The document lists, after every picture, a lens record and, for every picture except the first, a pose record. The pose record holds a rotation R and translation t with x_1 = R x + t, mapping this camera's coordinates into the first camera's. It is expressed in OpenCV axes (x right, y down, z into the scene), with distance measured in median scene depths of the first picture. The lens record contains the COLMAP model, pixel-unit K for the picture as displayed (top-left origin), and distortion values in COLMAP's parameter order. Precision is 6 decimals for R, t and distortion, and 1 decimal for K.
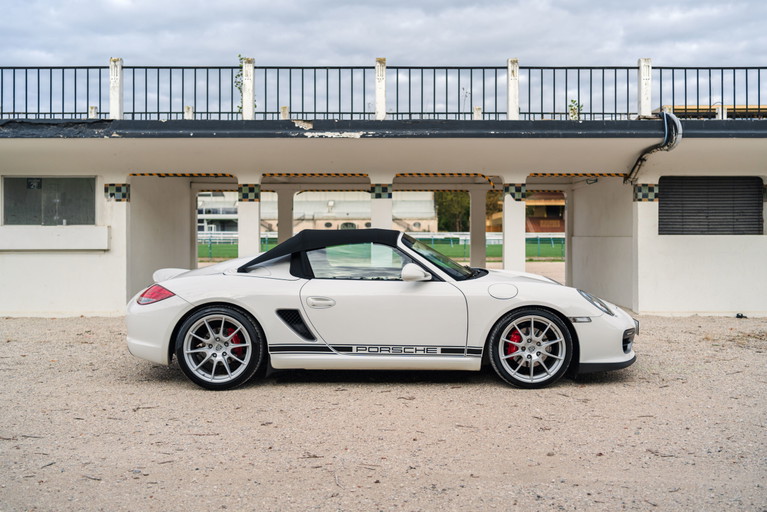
lens RADIAL K [[758.1, 0, 378.8], [0, 758.1, 239.1], [0, 0, 1]] dist [-0.024220, 0.008962]
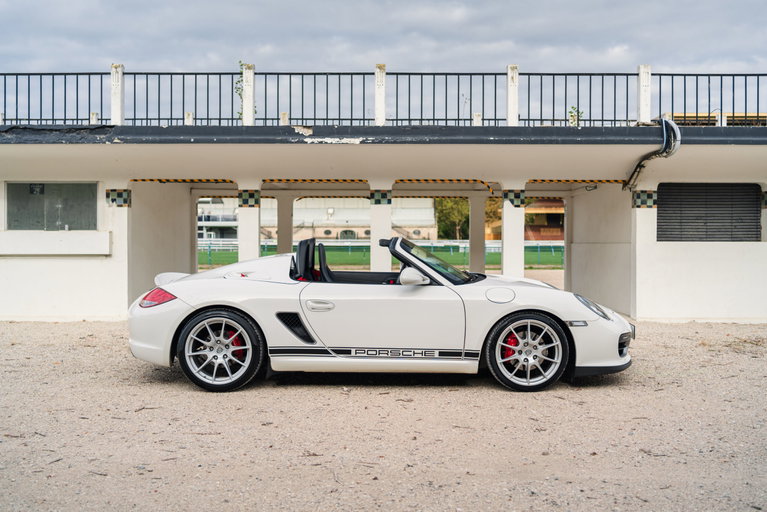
lens RADIAL K [[761.3, 0, 371.9], [0, 761.3, 257.9], [0, 0, 1]] dist [-0.038524, 0.011333]
pose [[0.999961, 0.002558, -0.008419, 0.000476], [-0.002434, 0.999890, 0.014603, 0.002557], [0.008455, -0.014581, 0.999858, -0.008682]]
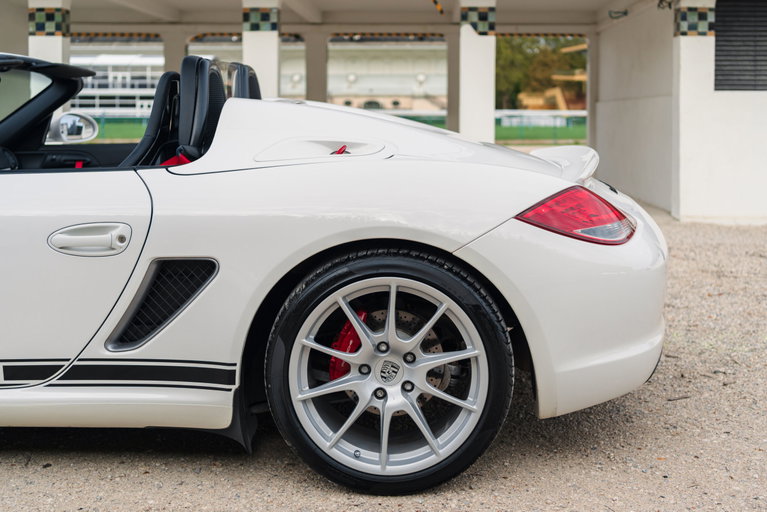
lens RADIAL K [[900.3, 0, 396.0], [0, 900.3, 138.3], [0, 0, 1]] dist [0.006020, 0.003124]
pose [[0.999849, 0.002730, -0.017134, 0.128866], [-0.002401, 0.999813, 0.019201, 0.019243], [0.017183, -0.019157, 0.999669, 0.274861]]
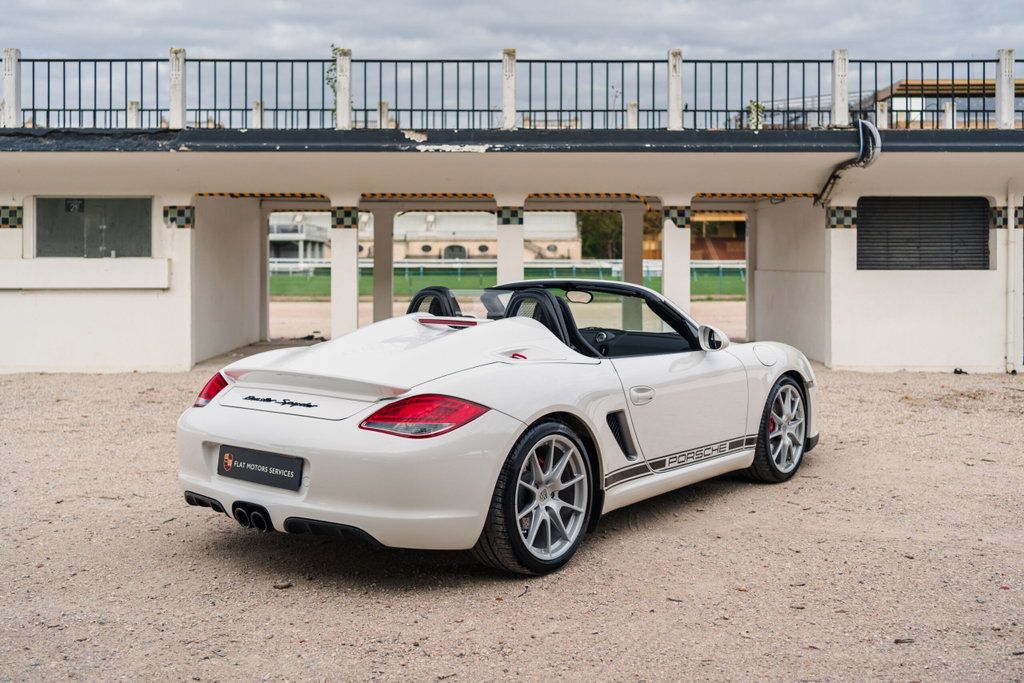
lens RADIAL K [[1077.0, 0, 497.7], [0, 1077.0, 272.4], [0, 0, 1]] dist [-0.009899, -0.005464]
pose [[1.000000, 0.000327, 0.000037, -0.009826], [-0.000327, 0.999994, 0.003314, -0.007133], [-0.000036, -0.003314, 0.999995, -0.140320]]
